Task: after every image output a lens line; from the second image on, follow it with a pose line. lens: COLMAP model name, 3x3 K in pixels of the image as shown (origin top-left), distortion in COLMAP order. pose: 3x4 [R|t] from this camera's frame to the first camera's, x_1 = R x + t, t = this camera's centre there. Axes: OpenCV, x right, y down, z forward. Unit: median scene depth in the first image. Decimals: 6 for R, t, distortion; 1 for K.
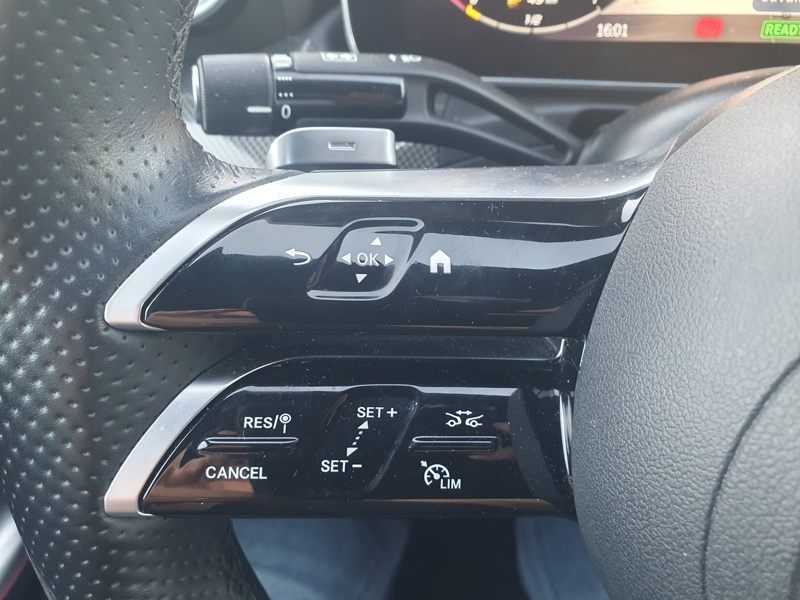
lens RADIAL K [[679.0, 0, 400.0], [0, 679.0, 300.0], [0, 0, 1]] dist [-0.051359, 0.085278]
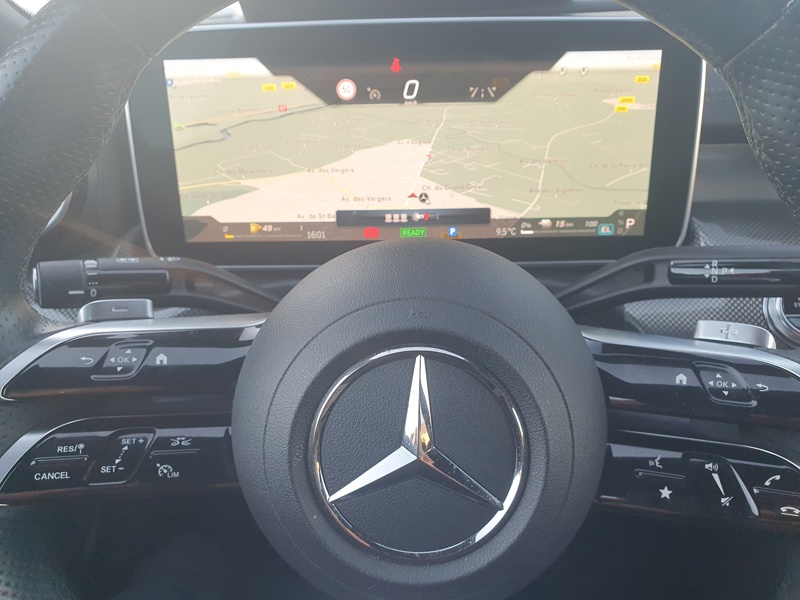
lens RADIAL K [[679.0, 0, 400.0], [0, 679.0, 300.0], [0, 0, 1]] dist [-0.051359, 0.085278]
pose [[0.976238, -0.048302, 0.211248, 0.316745], [0.099319, 0.966156, -0.238073, 0.305814], [-0.192599, 0.253397, 0.947996, -1.047544]]
